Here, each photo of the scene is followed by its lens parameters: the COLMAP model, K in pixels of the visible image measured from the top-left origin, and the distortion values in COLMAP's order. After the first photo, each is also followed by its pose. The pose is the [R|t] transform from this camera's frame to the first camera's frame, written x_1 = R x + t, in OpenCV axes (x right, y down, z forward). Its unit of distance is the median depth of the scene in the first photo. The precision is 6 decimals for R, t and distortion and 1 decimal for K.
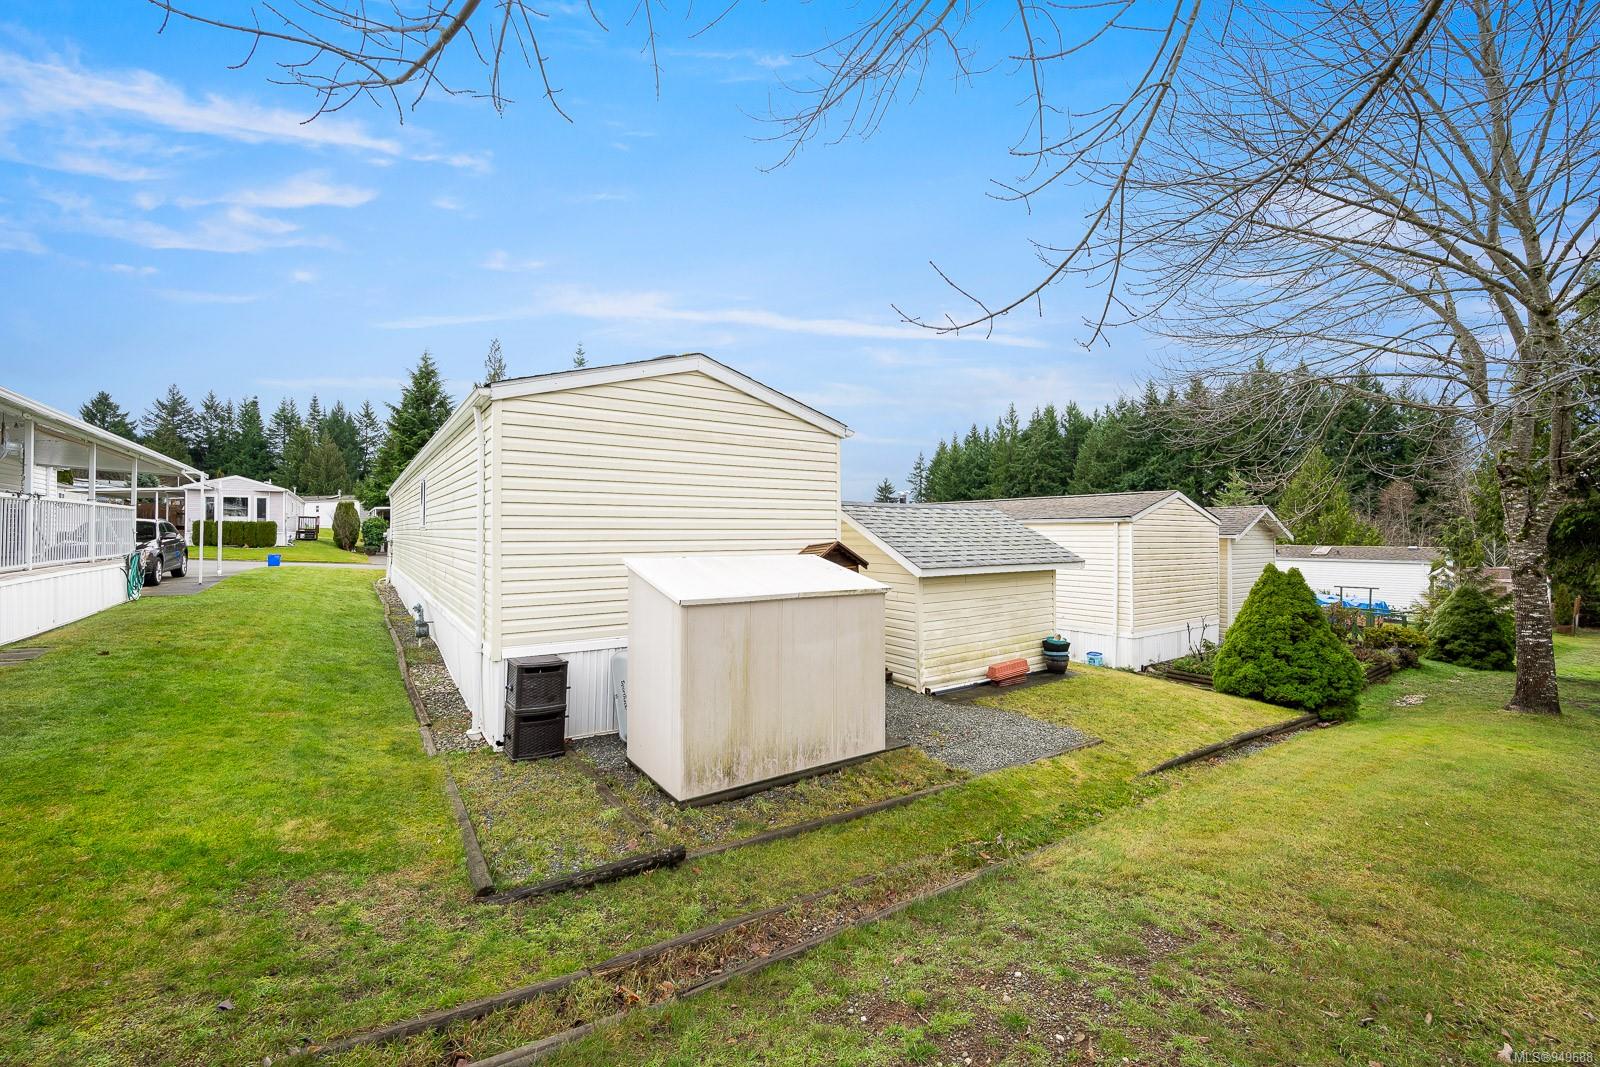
lens RADIAL K [[637.6, 0, 800.0], [0, 637.6, 533.5], [0, 0, 1]] dist [0.000306, -0.000170]
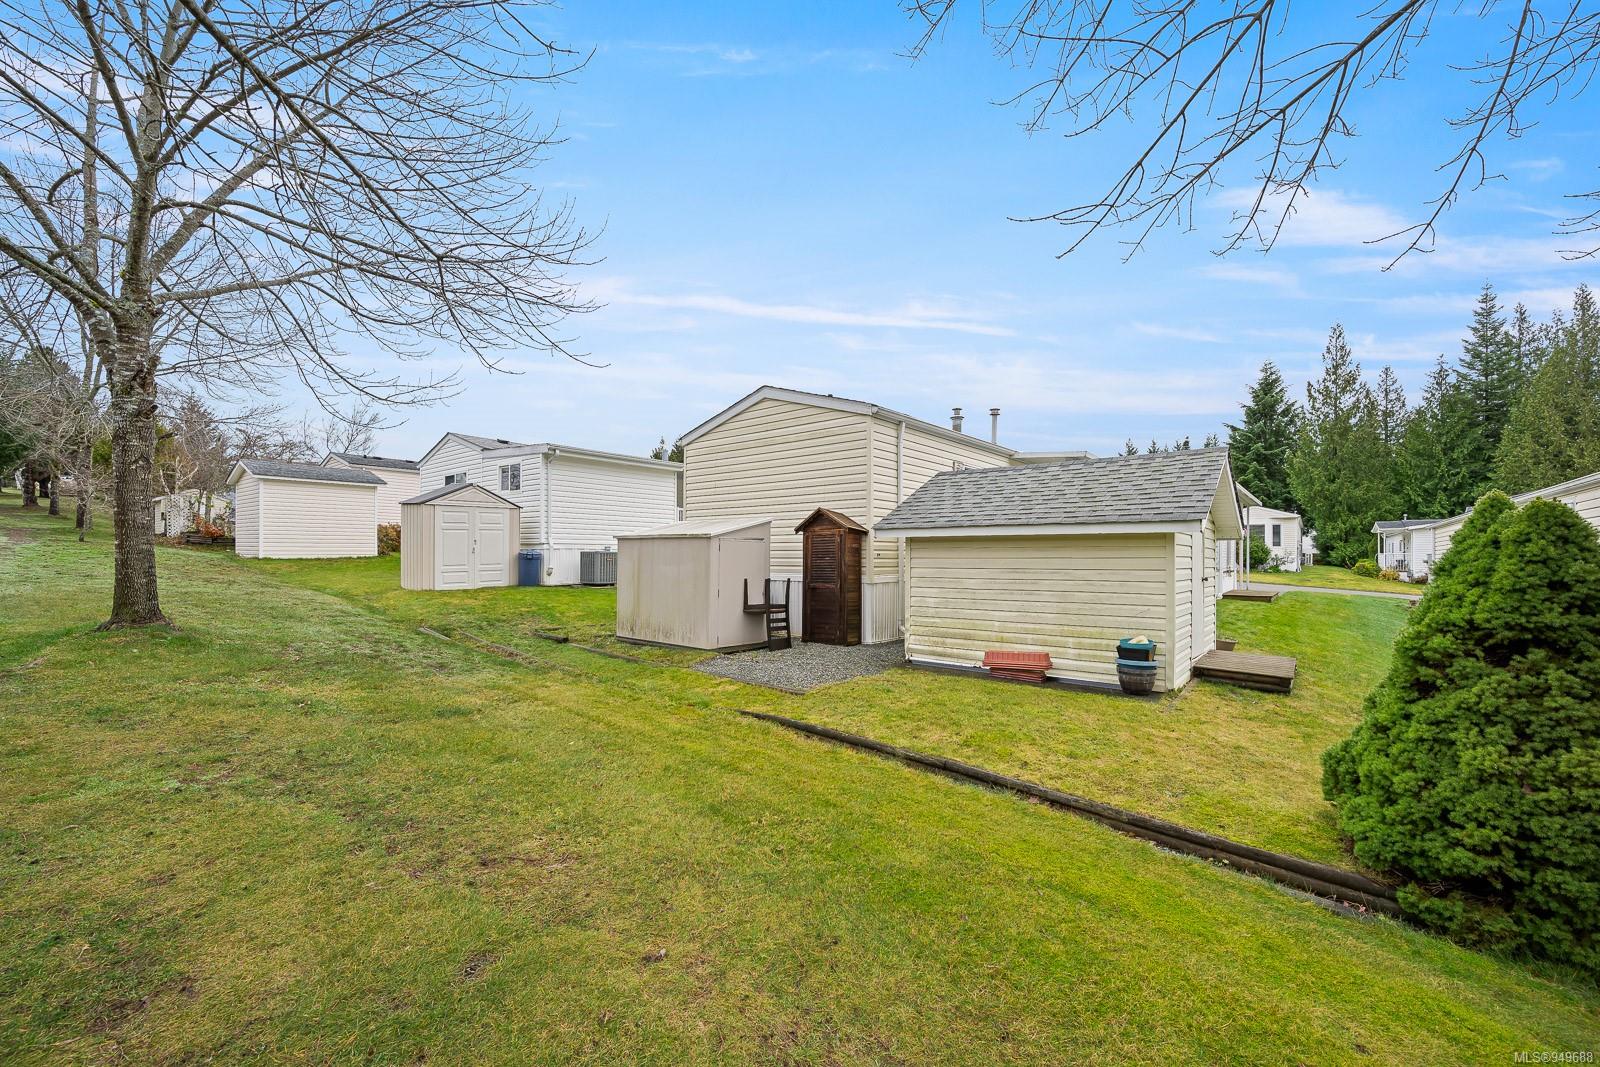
lens RADIAL K [[637.6, 0, 800.0], [0, 637.6, 533.5], [0, 0, 1]] dist [0.000306, -0.000170]
pose [[0.276987, -0.031690, -0.960351, 1.033710], [-0.009331, 0.999320, -0.035667, 0.094293], [0.960828, 0.018840, 0.276503, 0.553209]]
